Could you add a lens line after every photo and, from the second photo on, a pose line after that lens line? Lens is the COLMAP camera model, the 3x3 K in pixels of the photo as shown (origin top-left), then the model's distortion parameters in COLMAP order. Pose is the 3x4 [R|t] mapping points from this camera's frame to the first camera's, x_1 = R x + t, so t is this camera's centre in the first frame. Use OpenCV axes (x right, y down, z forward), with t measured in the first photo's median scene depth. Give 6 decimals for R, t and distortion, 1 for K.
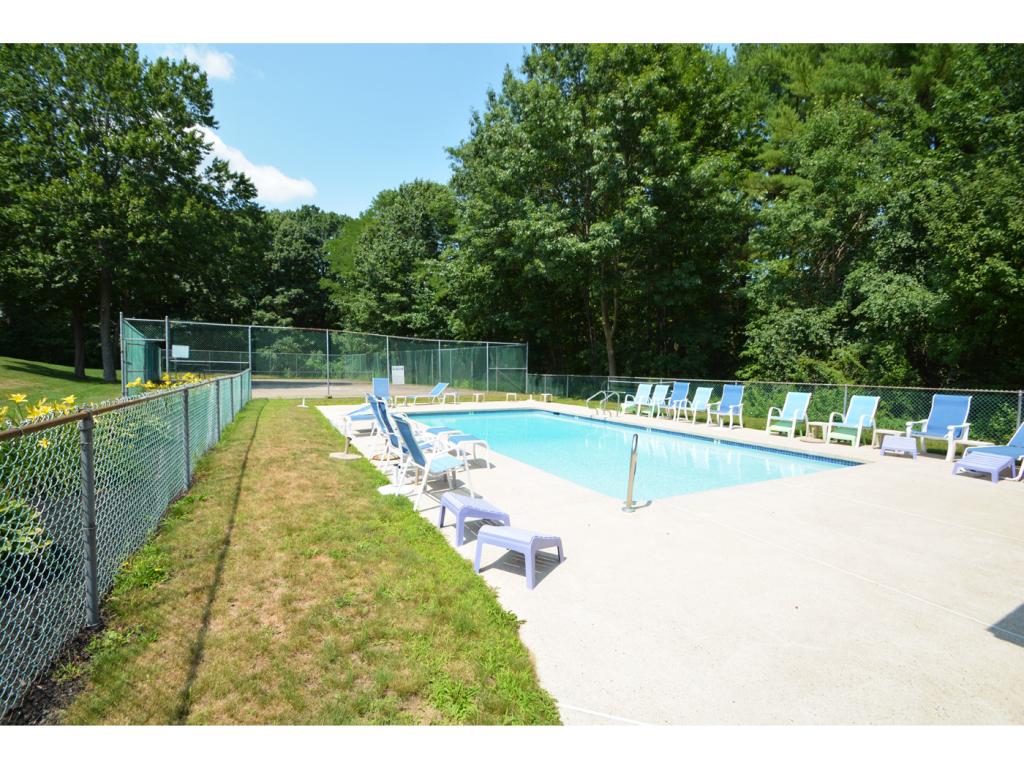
lens RADIAL K [[450.2, 0, 506.9], [0, 450.2, 389.3], [0, 0, 1]] dist [0.032519, -0.028241]
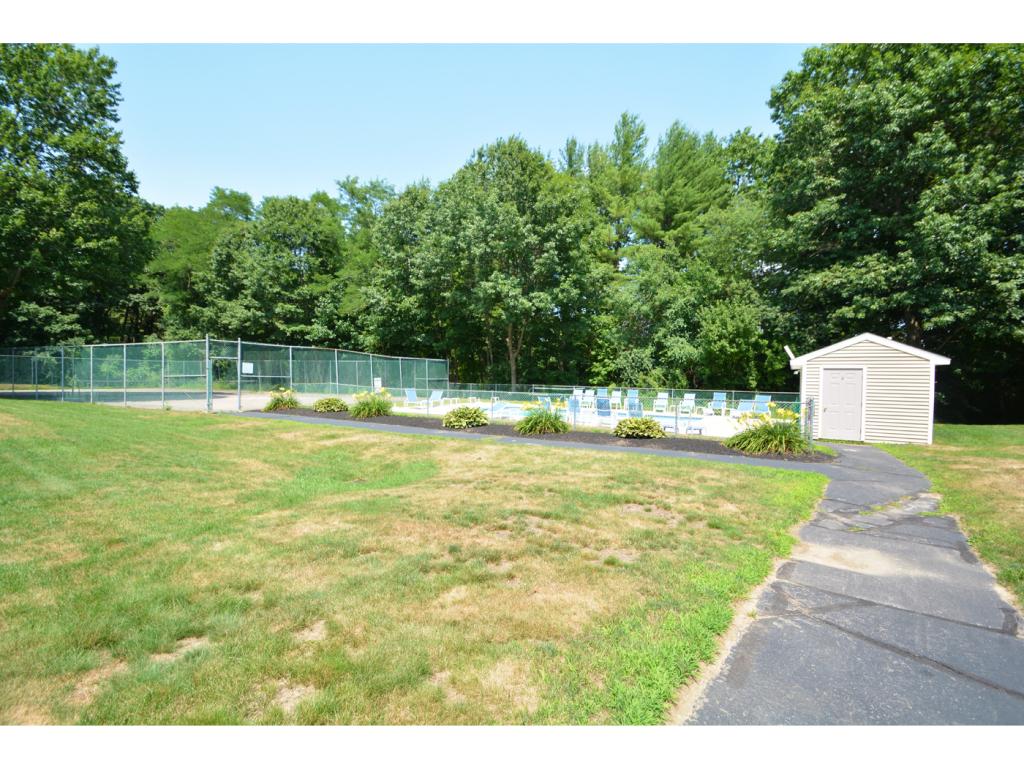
lens RADIAL K [[450.2, 0, 506.9], [0, 450.2, 389.3], [0, 0, 1]] dist [0.032519, -0.028241]
pose [[0.863074, -0.016647, 0.504802, -0.368702], [0.020626, 0.999785, -0.002294, -0.005677], [-0.504656, 0.012392, 0.863232, -0.178953]]
